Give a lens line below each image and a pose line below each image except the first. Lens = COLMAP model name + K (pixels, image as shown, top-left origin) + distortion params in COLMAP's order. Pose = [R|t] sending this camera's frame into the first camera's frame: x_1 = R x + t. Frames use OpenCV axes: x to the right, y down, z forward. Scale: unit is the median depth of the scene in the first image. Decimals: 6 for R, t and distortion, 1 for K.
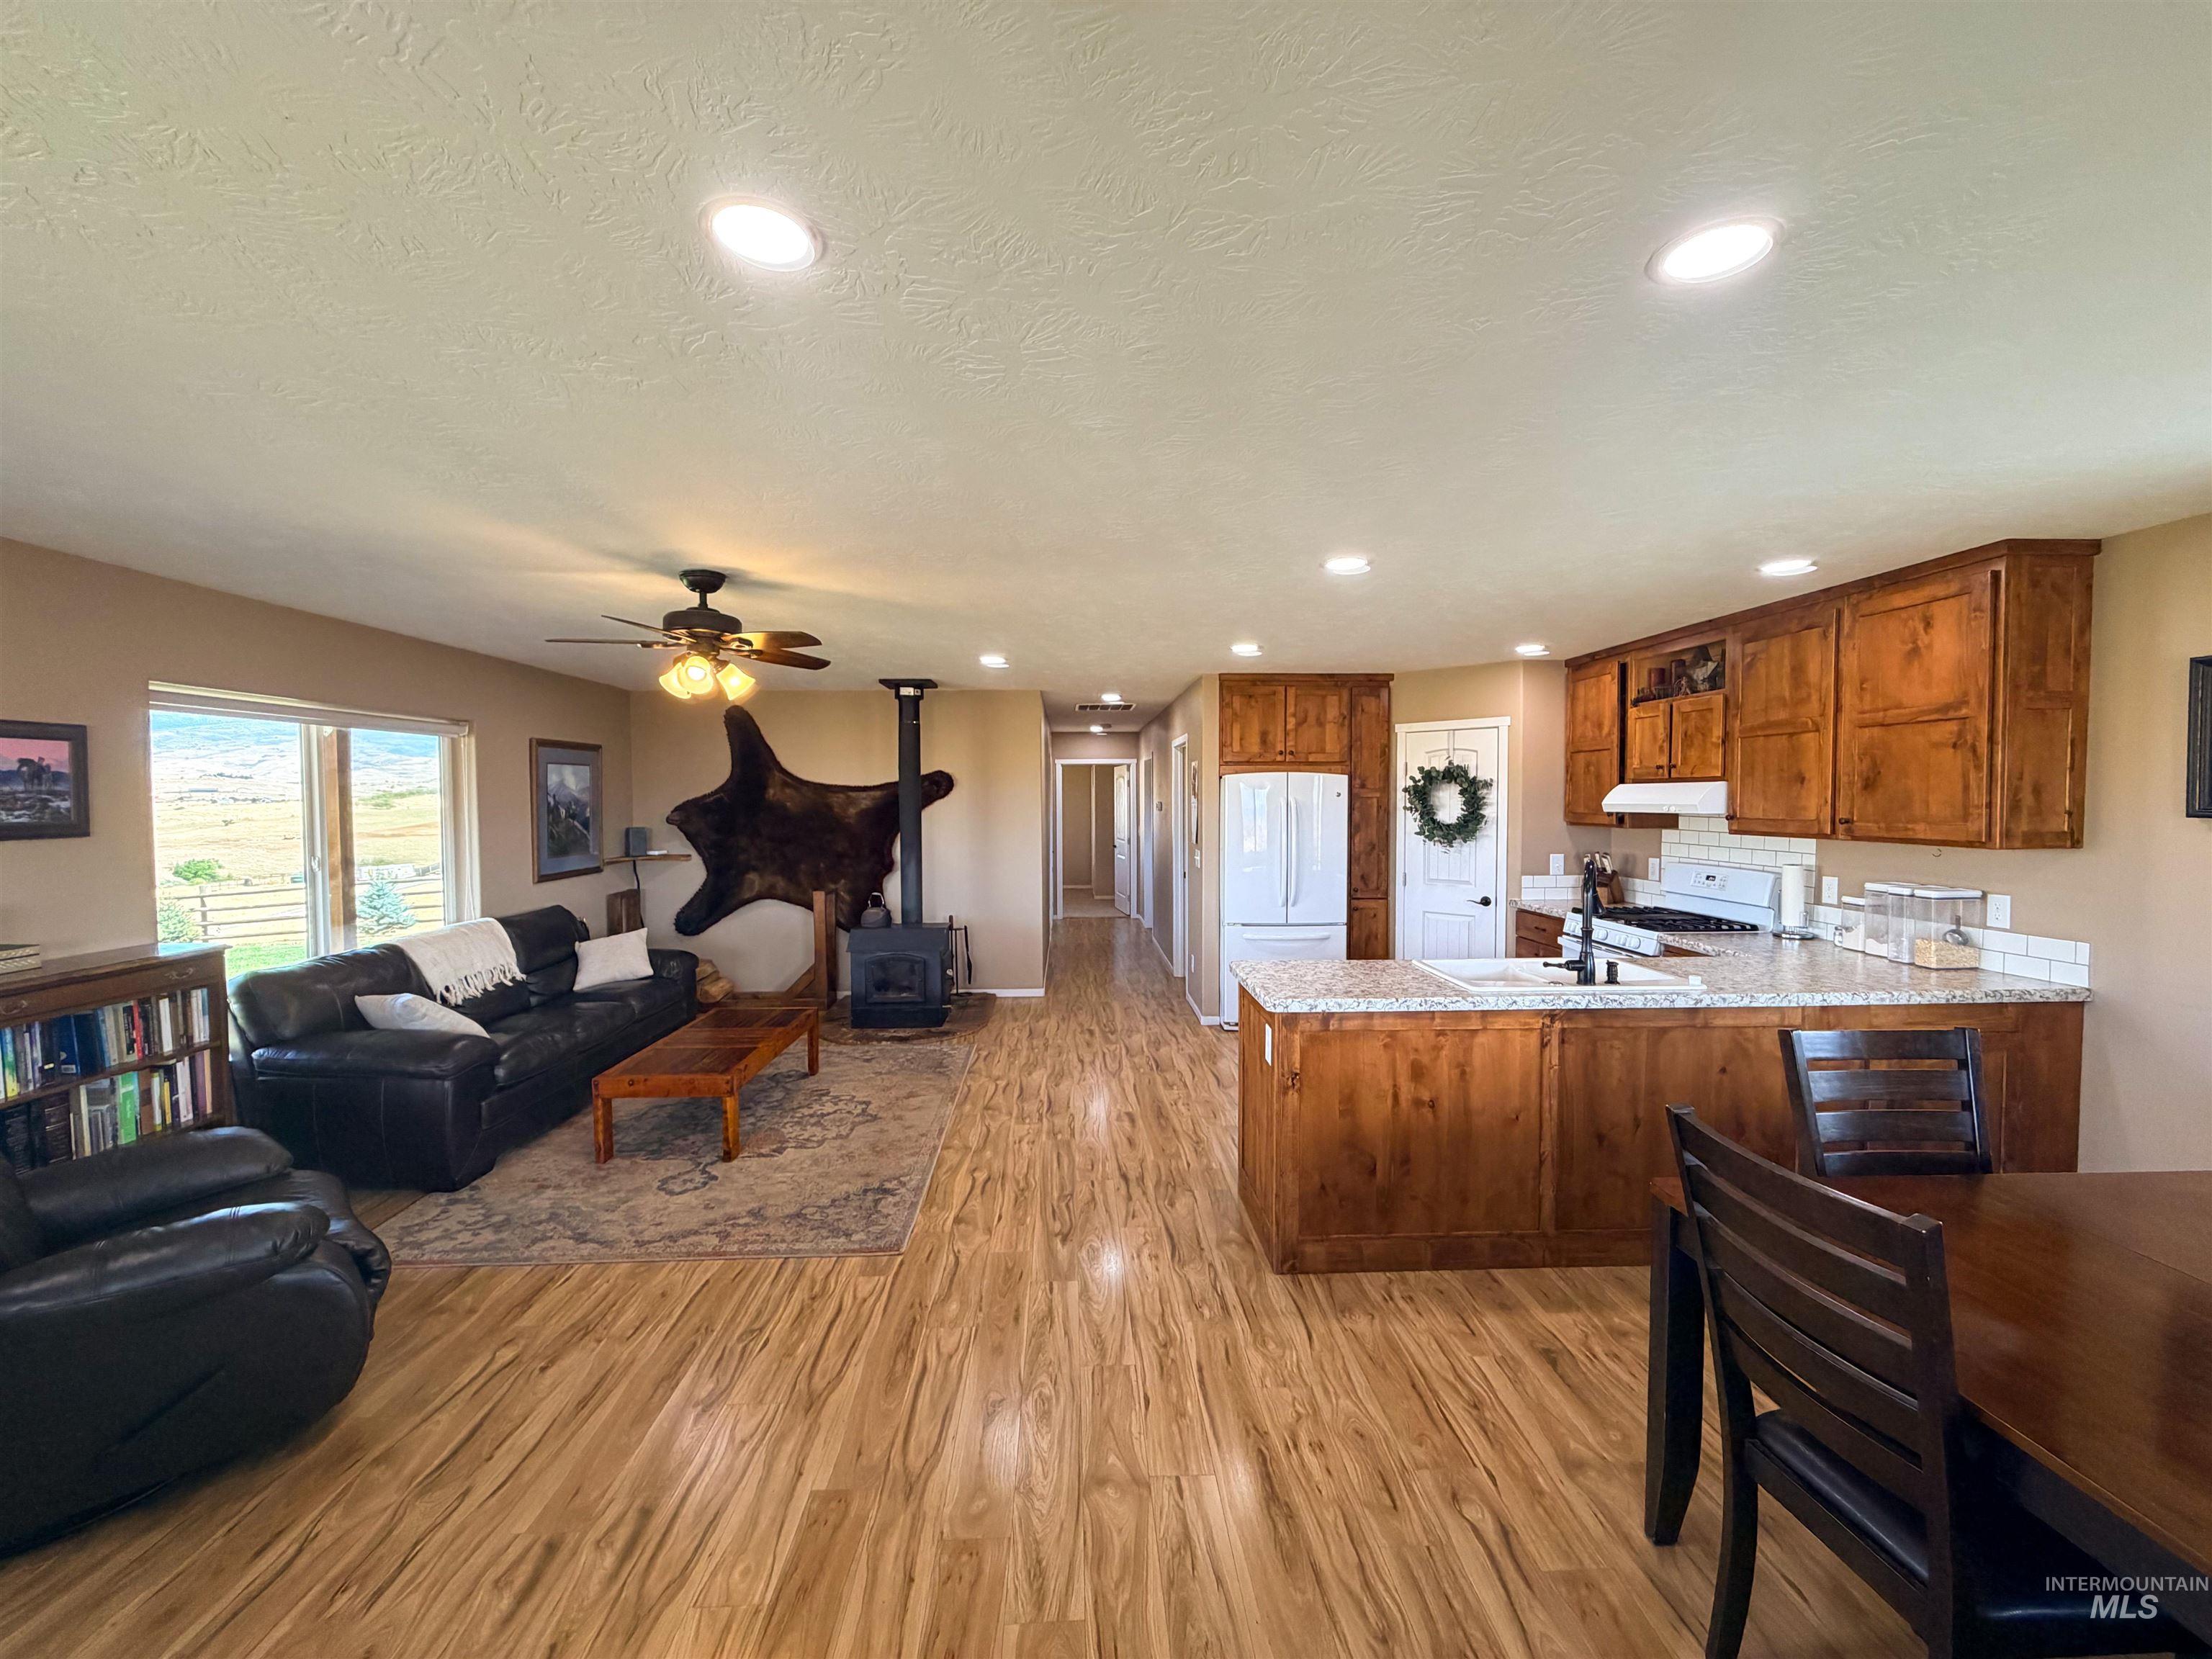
lens RADIAL K [[881.2, 0, 1103.5], [0, 881.2, 830.4], [0, 0, 1]] dist [0.001159, -0.000374]
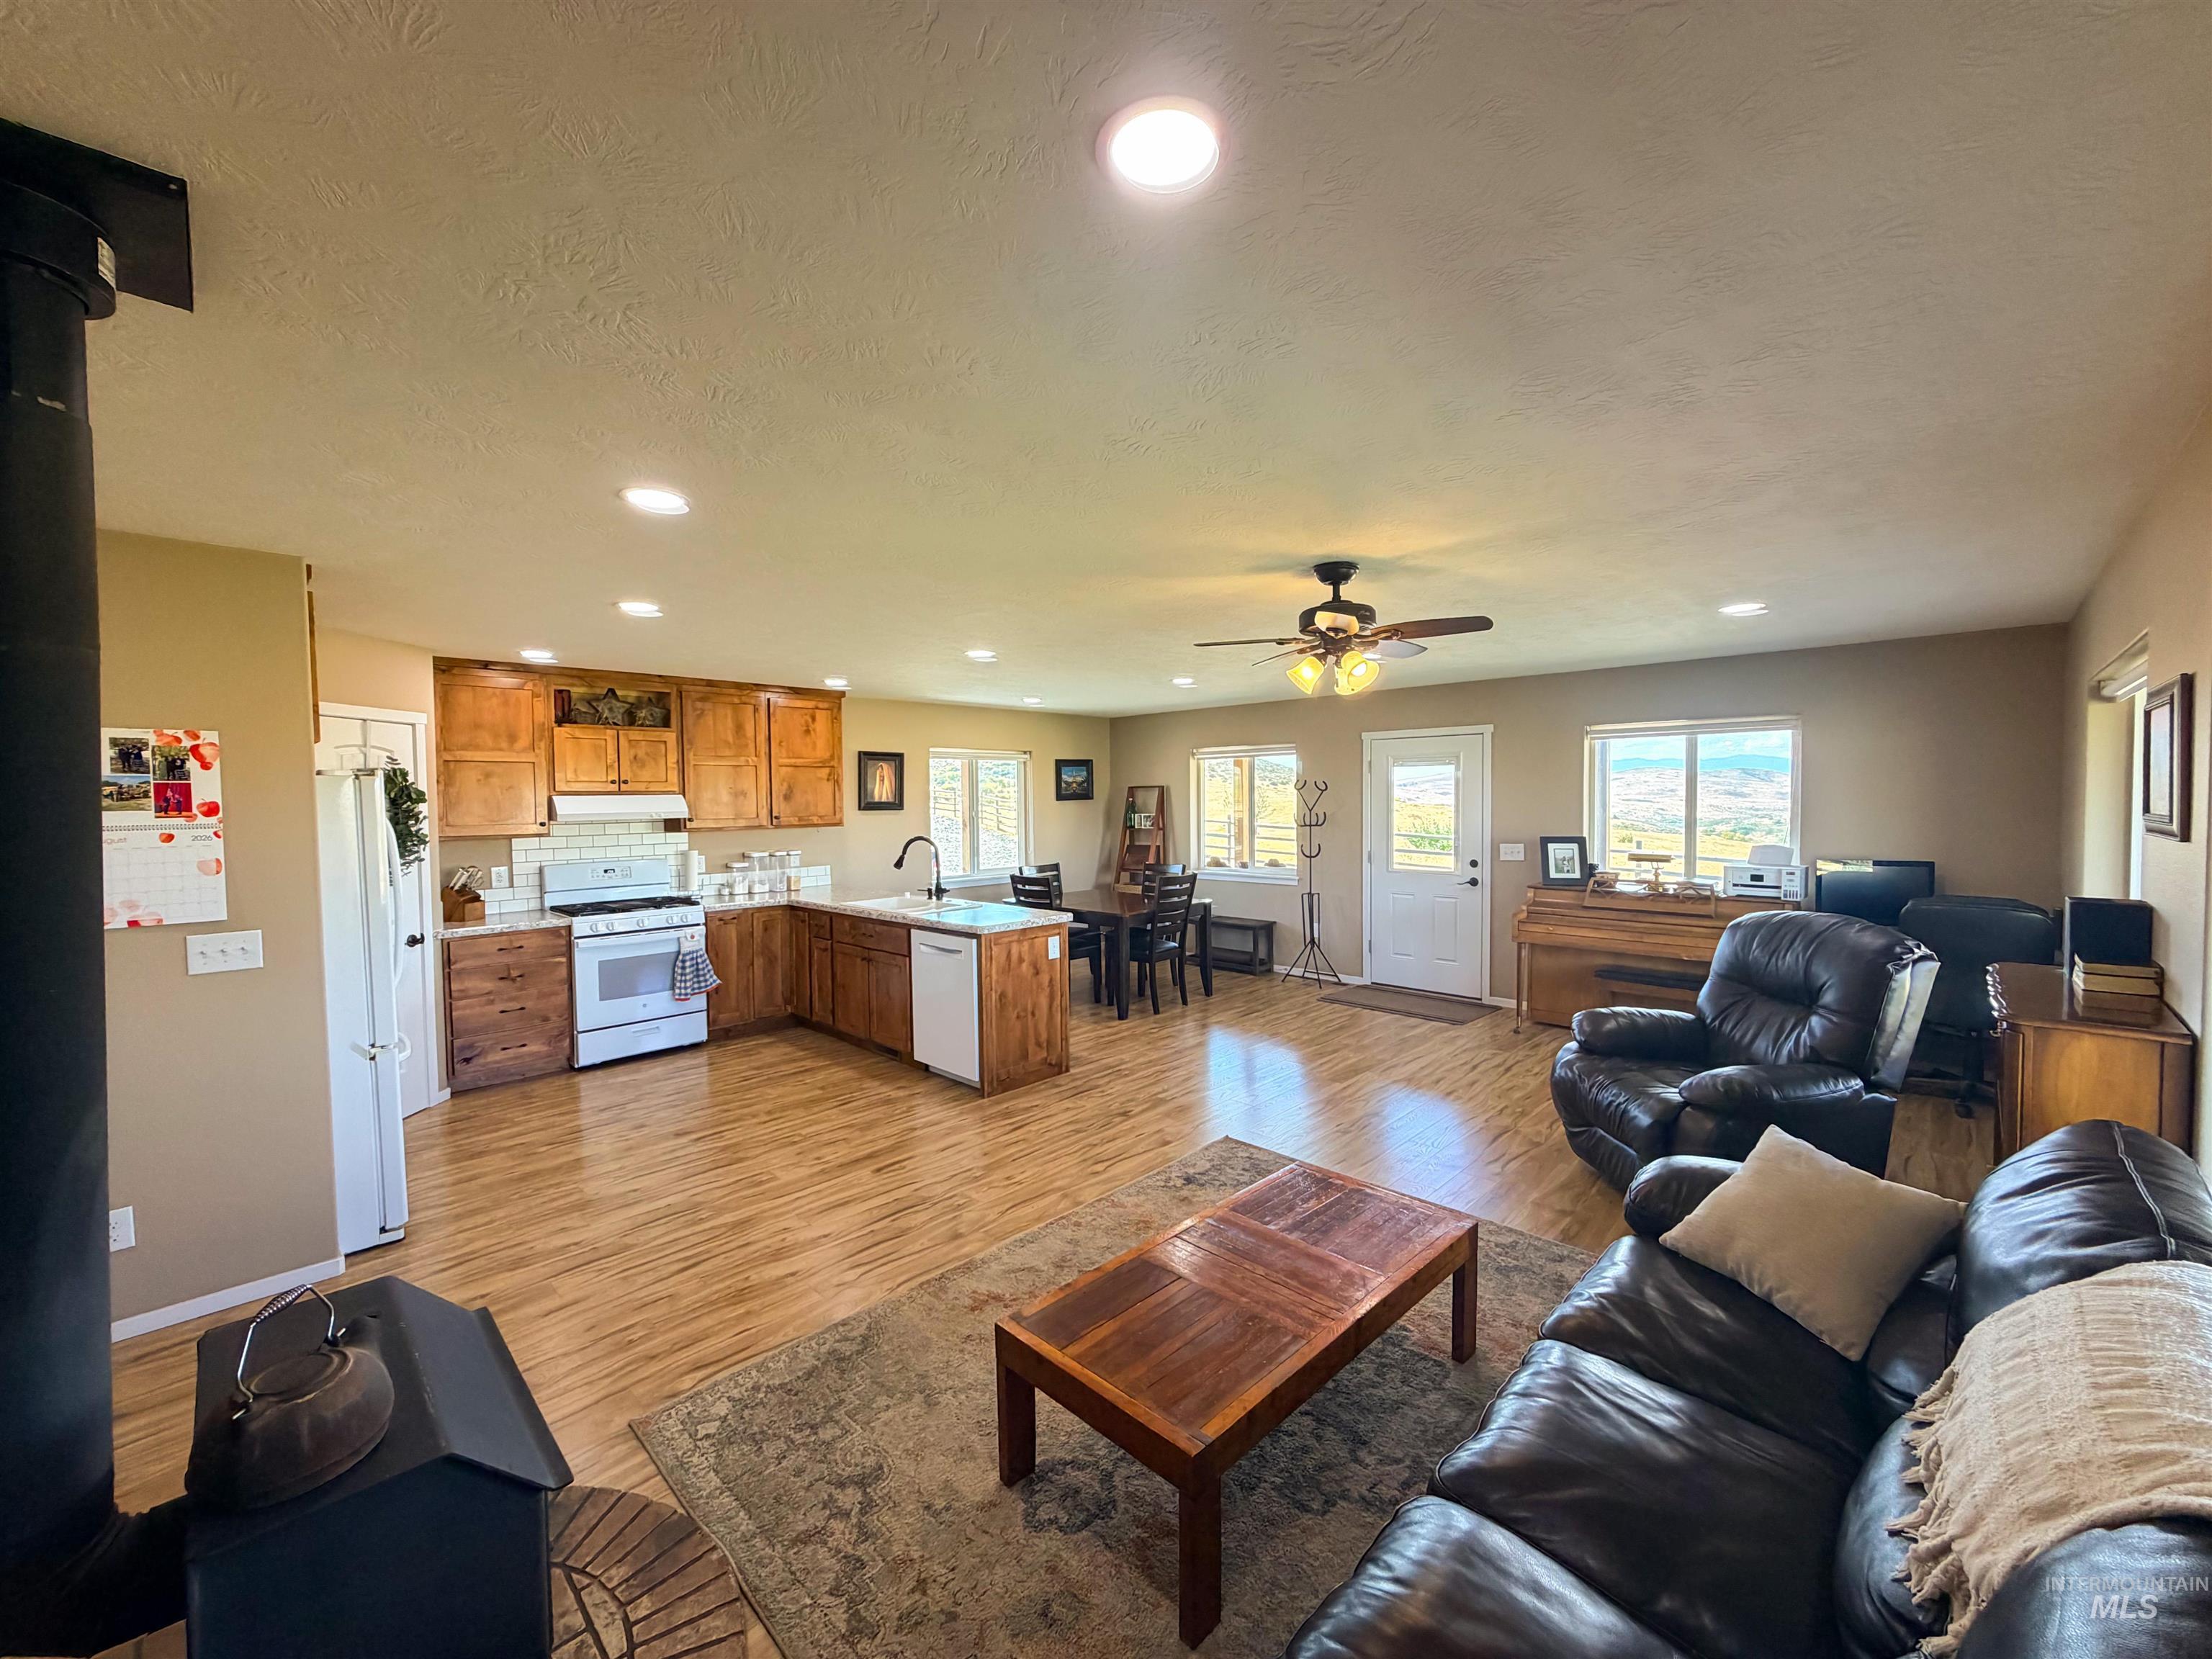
lens RADIAL K [[881.2, 0, 1100.0], [0, 881.2, 821.7], [0, 0, 1]] dist [0.001159, -0.000374]
pose [[-0.684826, -0.007243, 0.728670, -0.719033], [0.044093, 0.997706, 0.051357, -0.051045], [-0.727371, 0.067300, -0.682936, 1.360563]]
